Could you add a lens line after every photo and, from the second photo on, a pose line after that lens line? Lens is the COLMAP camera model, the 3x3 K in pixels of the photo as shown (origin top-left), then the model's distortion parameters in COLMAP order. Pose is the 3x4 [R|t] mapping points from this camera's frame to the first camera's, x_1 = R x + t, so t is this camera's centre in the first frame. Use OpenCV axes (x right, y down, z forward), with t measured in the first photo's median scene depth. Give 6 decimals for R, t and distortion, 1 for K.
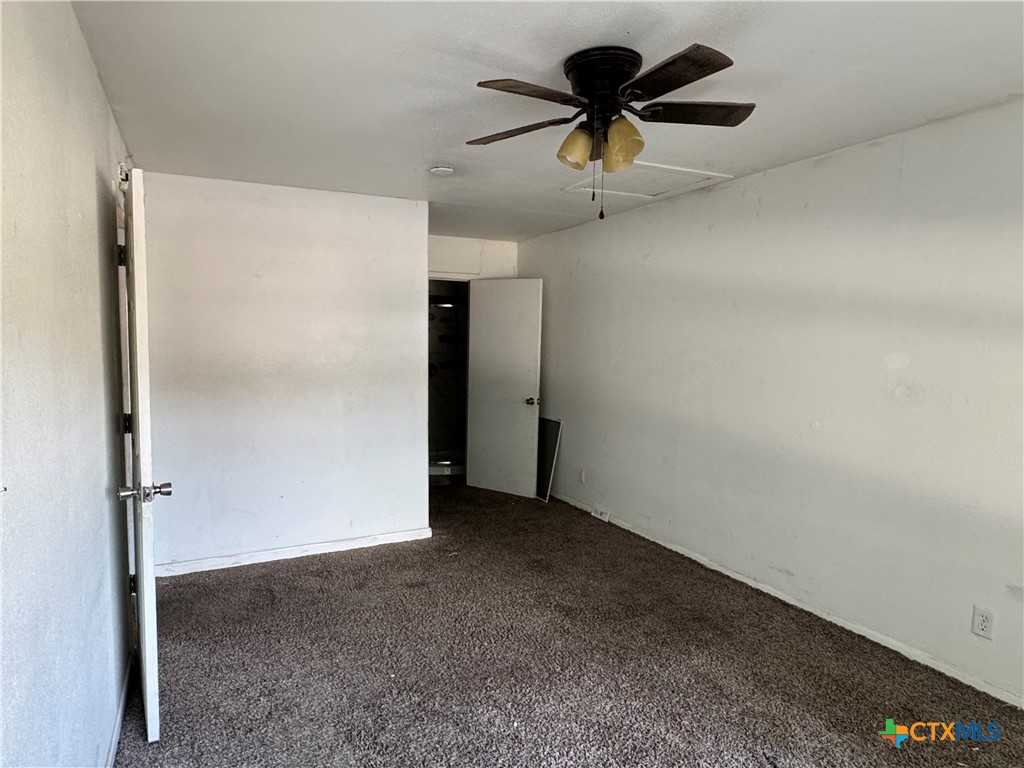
lens RADIAL K [[621.9, 0, 511.7], [0, 621.9, 384.6], [0, 0, 1]] dist [-0.006518, 0.002753]
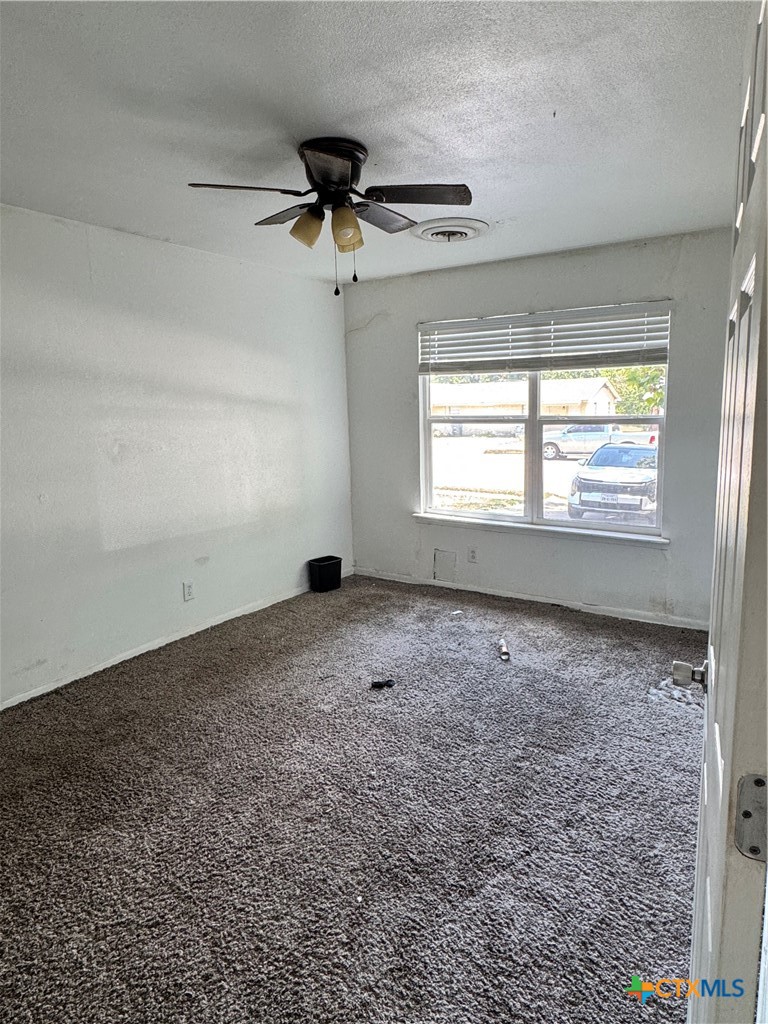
lens RADIAL K [[621.9, 0, 384.3], [0, 621.9, 502.9], [0, 0, 1]] dist [-0.006518, 0.002753]
pose [[-0.489312, -0.145009, 0.859969, -0.656035], [0.085100, 0.973435, 0.212563, -0.097110], [-0.867947, 0.177193, -0.463973, 1.075407]]
